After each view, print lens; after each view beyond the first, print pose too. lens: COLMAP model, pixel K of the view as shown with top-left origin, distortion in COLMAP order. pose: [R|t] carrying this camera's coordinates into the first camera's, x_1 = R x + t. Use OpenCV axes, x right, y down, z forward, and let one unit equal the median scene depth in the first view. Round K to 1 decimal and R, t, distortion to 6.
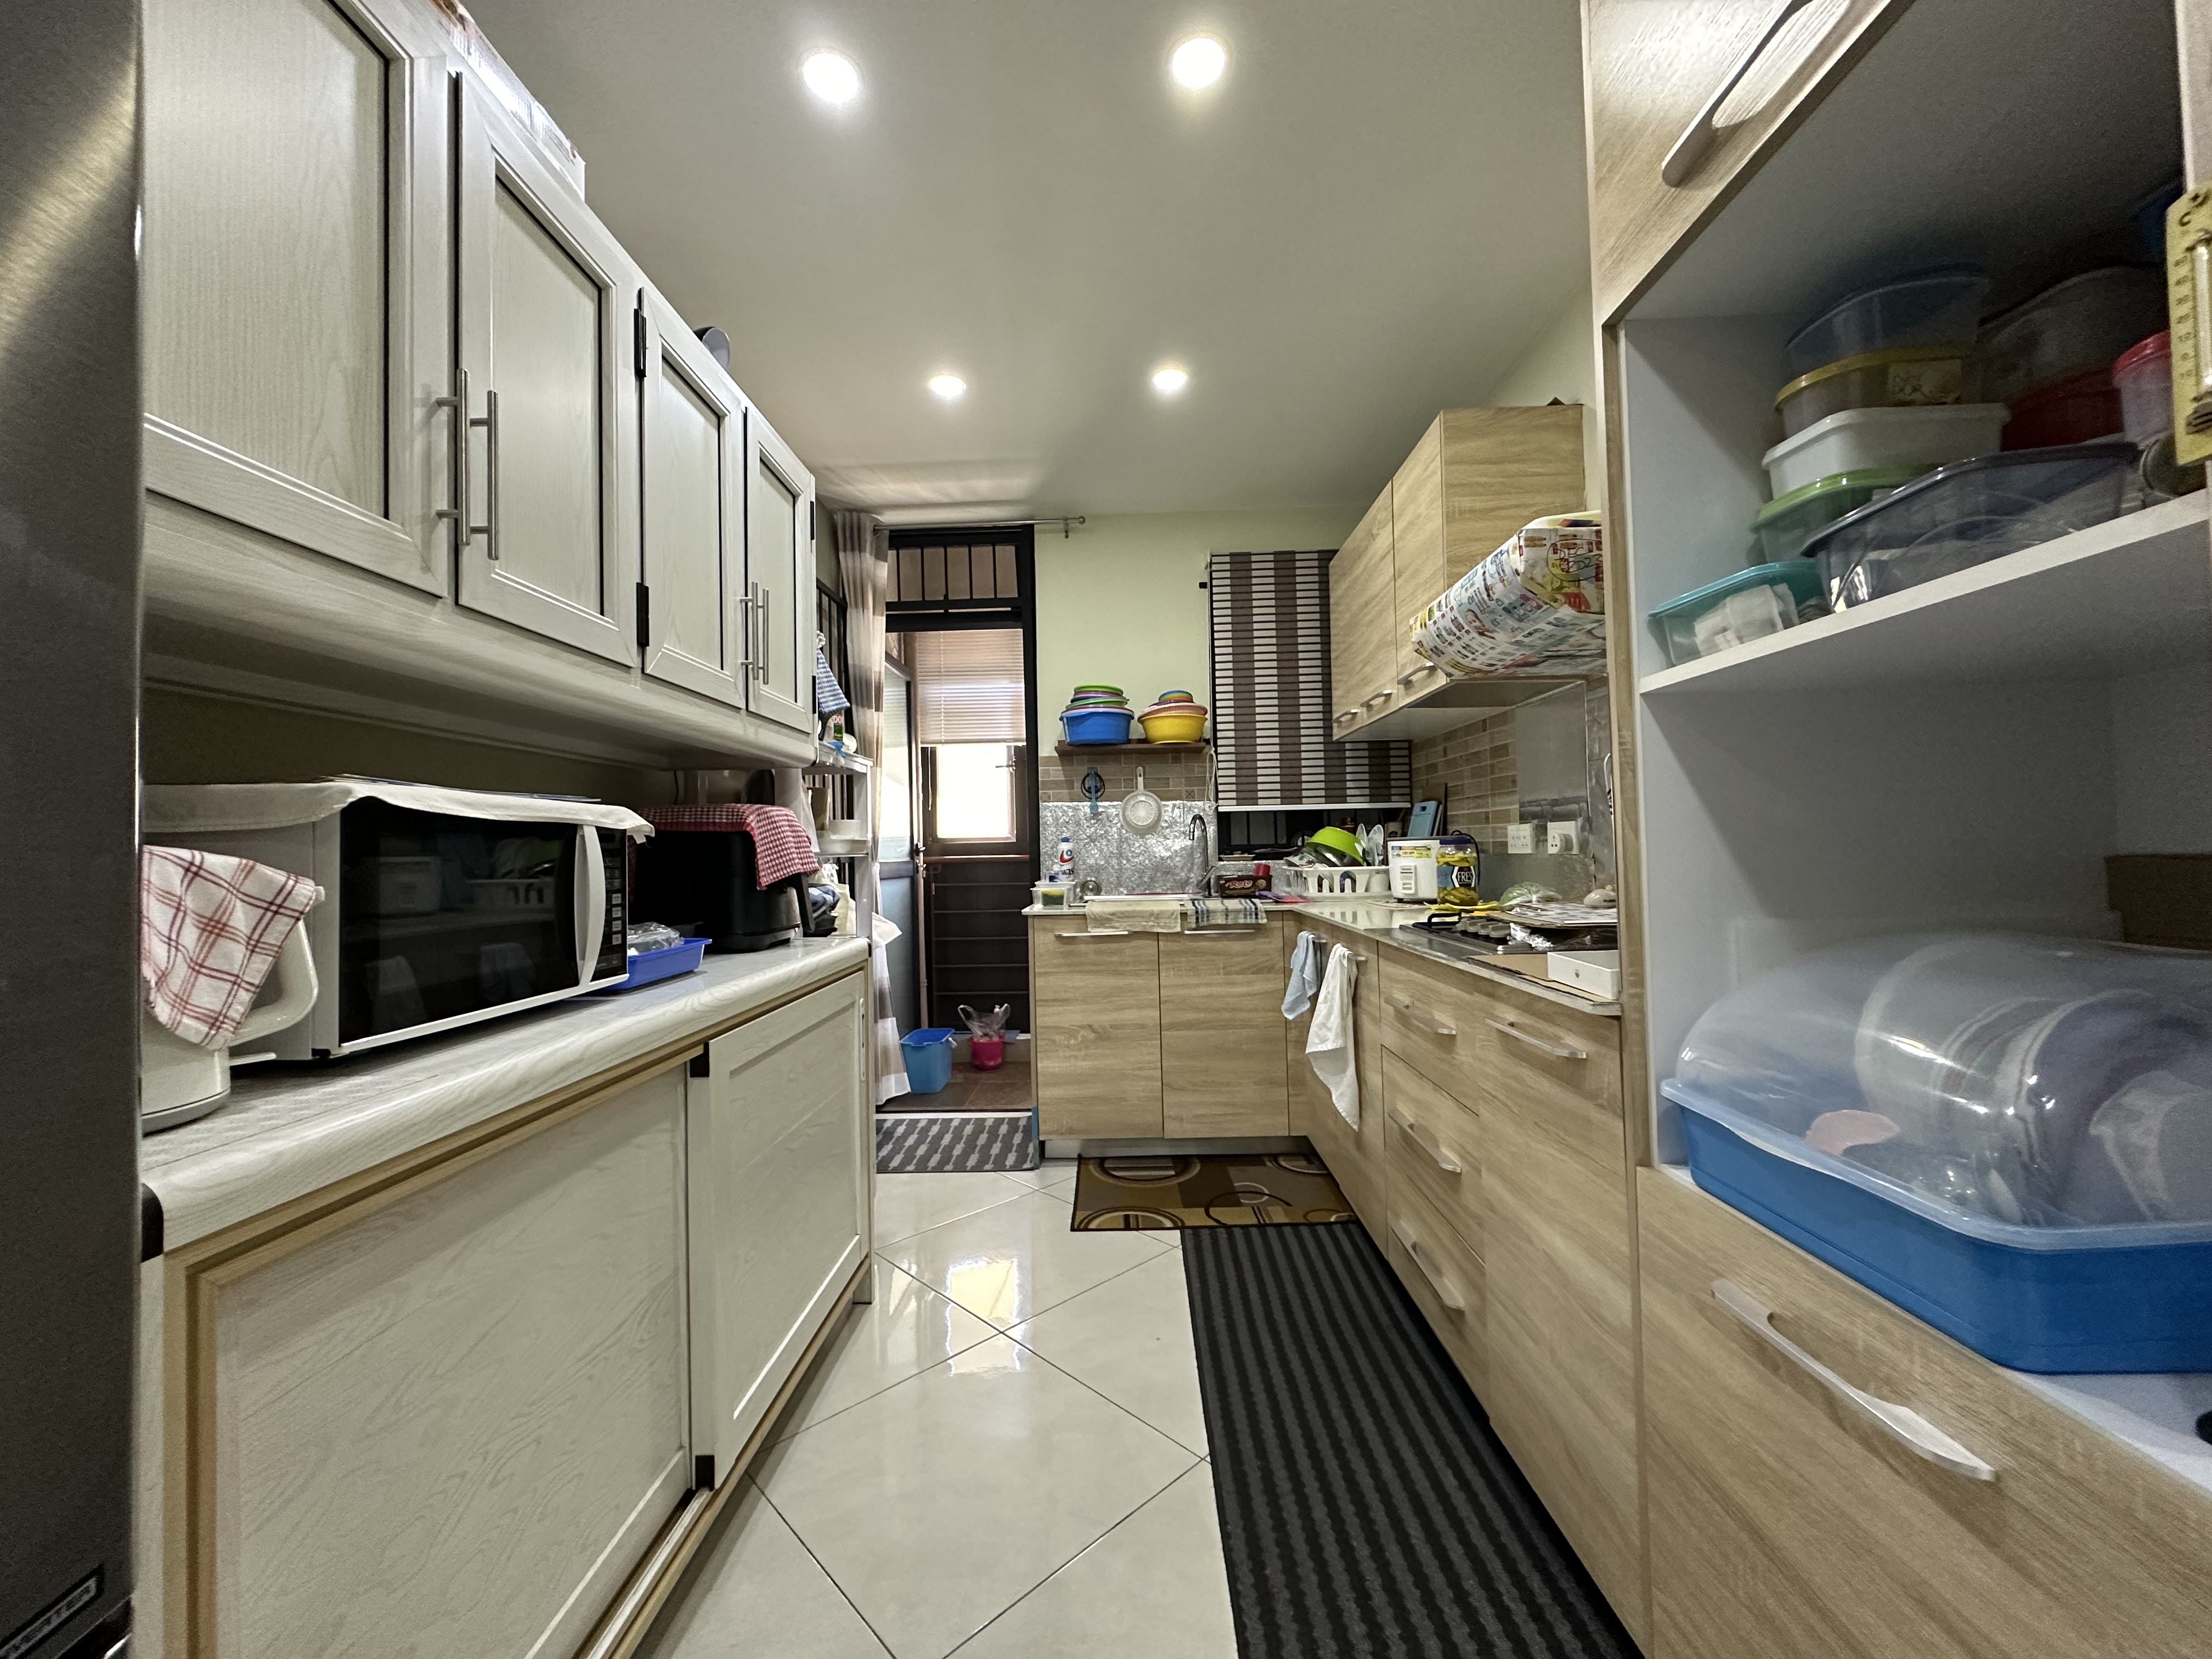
lens RADIAL K [[881.5, 0, 1099.7], [0, 881.5, 824.4], [0, 0, 1]] dist [-0.000325, -0.000148]
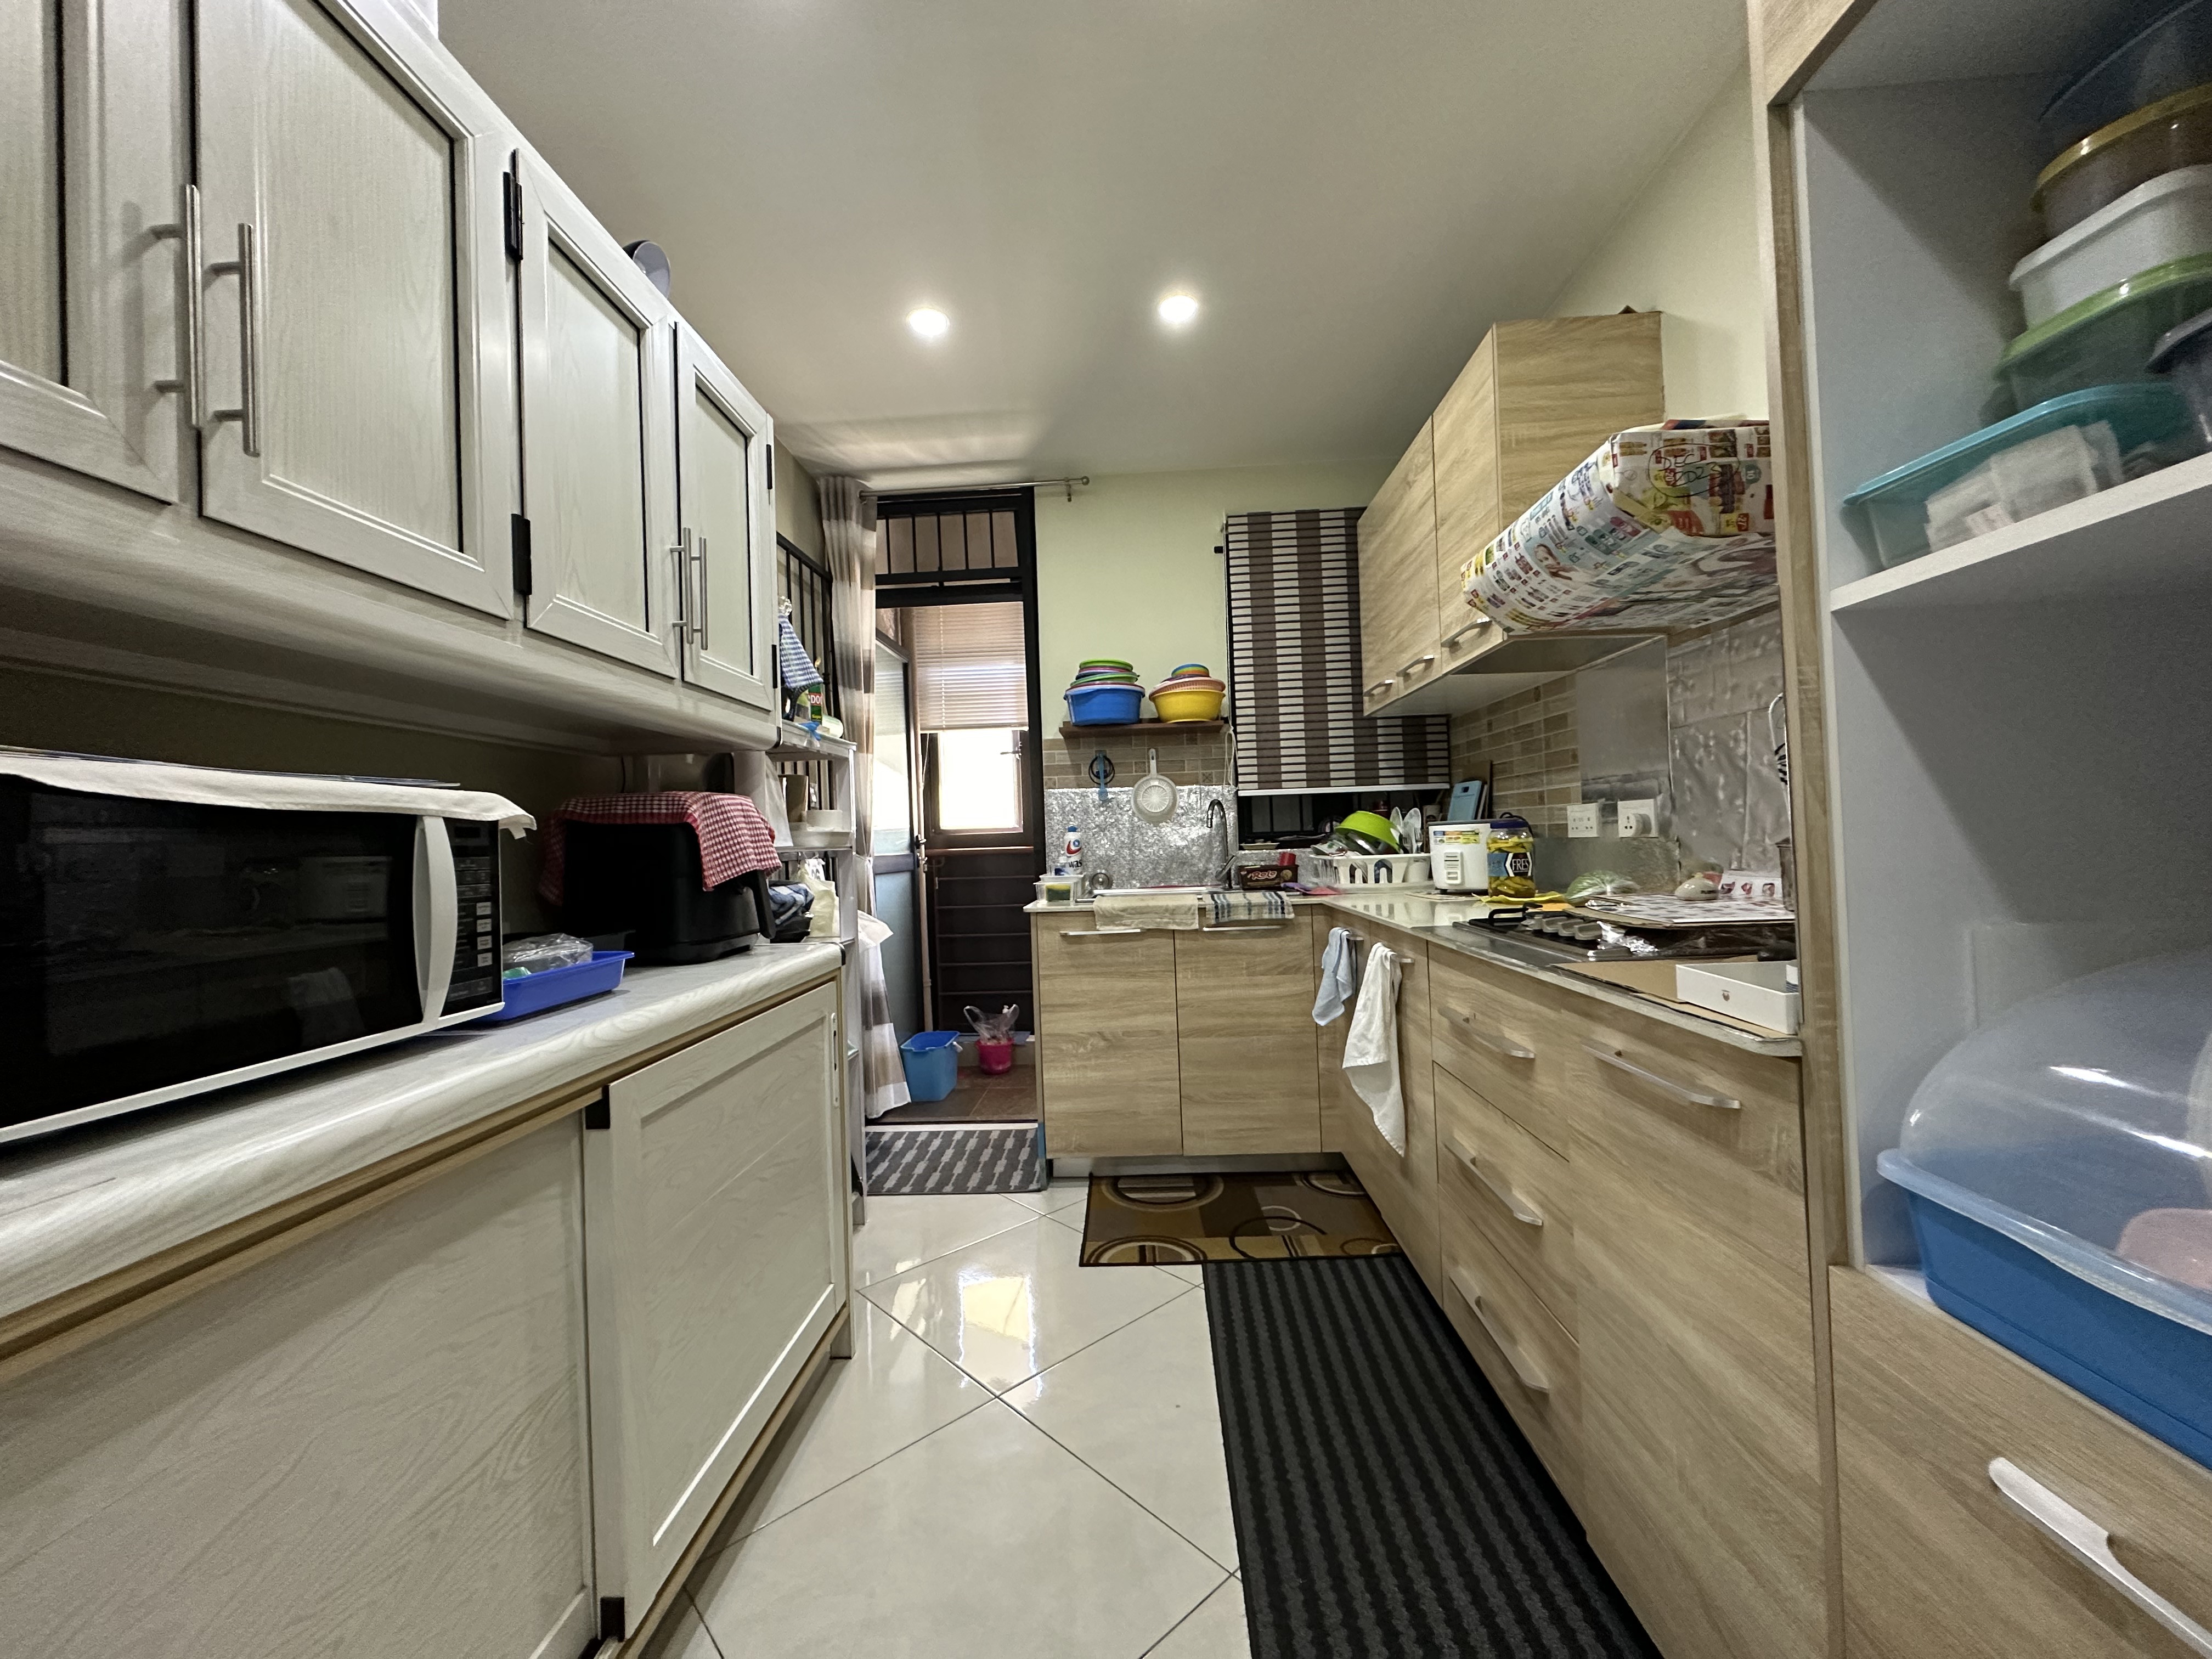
lens RADIAL K [[881.5, 0, 1099.7], [0, 881.5, 824.4], [0, 0, 1]] dist [-0.000325, -0.000148]
pose [[0.999697, -0.013640, -0.020482, 0.013722], [0.013866, 0.999844, 0.010962, 0.004297], [0.020329, -0.011243, 0.999730, 0.126600]]
